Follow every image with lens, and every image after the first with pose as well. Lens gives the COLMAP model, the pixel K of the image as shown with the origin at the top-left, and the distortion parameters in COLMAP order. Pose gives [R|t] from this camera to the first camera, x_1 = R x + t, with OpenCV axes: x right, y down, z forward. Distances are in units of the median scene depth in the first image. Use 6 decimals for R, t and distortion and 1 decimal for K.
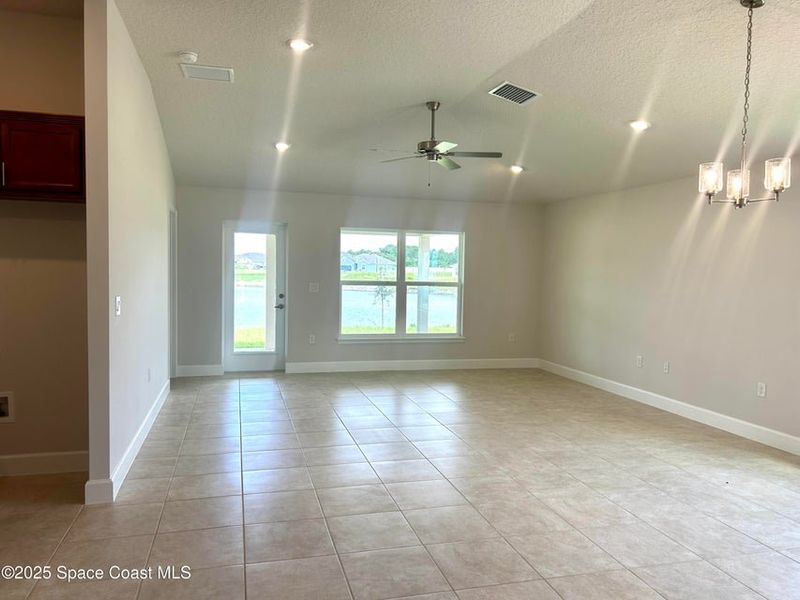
lens RADIAL K [[608.0, 0, 400.0], [0, 608.0, 300.0], [0, 0, 1]] dist [0.032542, -0.001410]
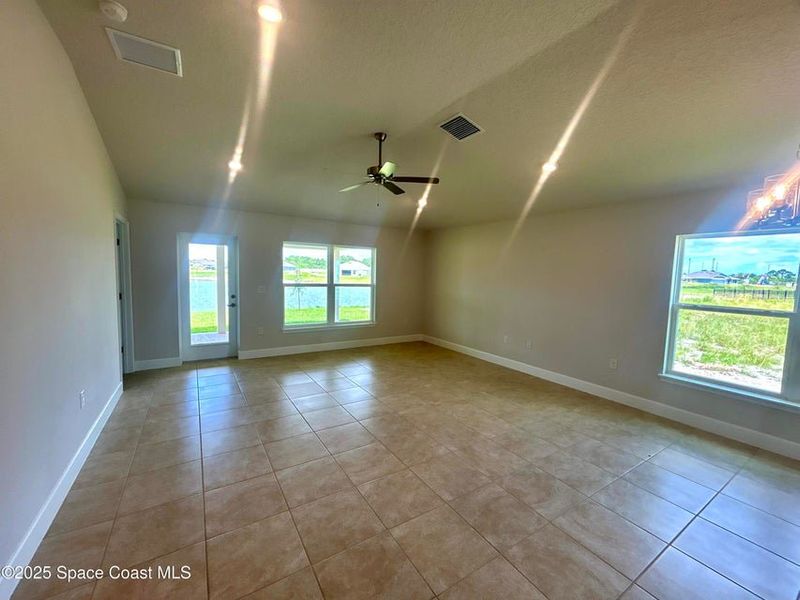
lens RADIAL K [[329.7, 0, 397.6], [0, 329.7, 297.9], [0, 0, 1]] dist [0.001720, 0.000347]
pose [[0.956540, -0.017959, 0.291048, -0.080869], [0.008178, 0.999361, 0.034786, -0.027292], [-0.291487, -0.030894, 0.956076, 0.303243]]
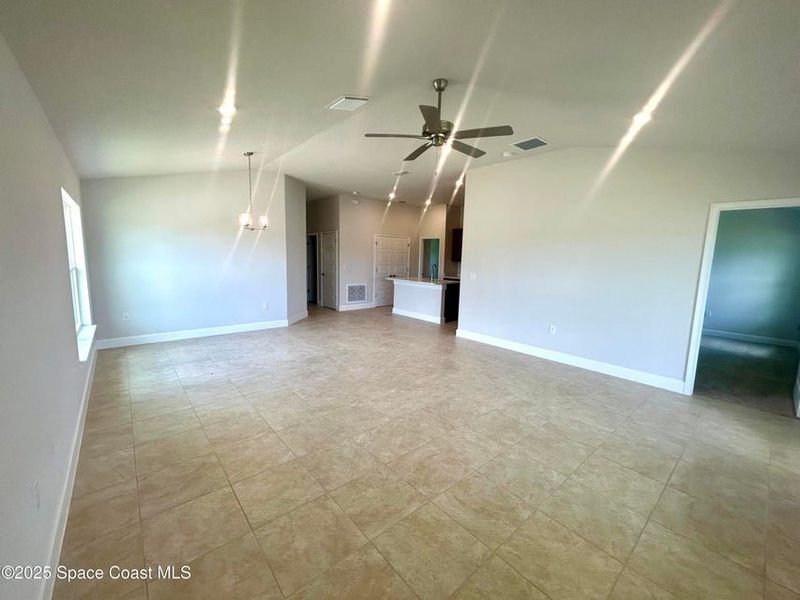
lens RADIAL K [[329.7, 0, 397.6], [0, 329.7, 297.9], [0, 0, 1]] dist [0.001720, 0.000347]
pose [[-0.904827, 0.006388, -0.425731, 0.263110], [-0.066575, 0.985466, 0.156283, -0.056991], [0.420542, 0.169752, -0.891251, 1.174879]]
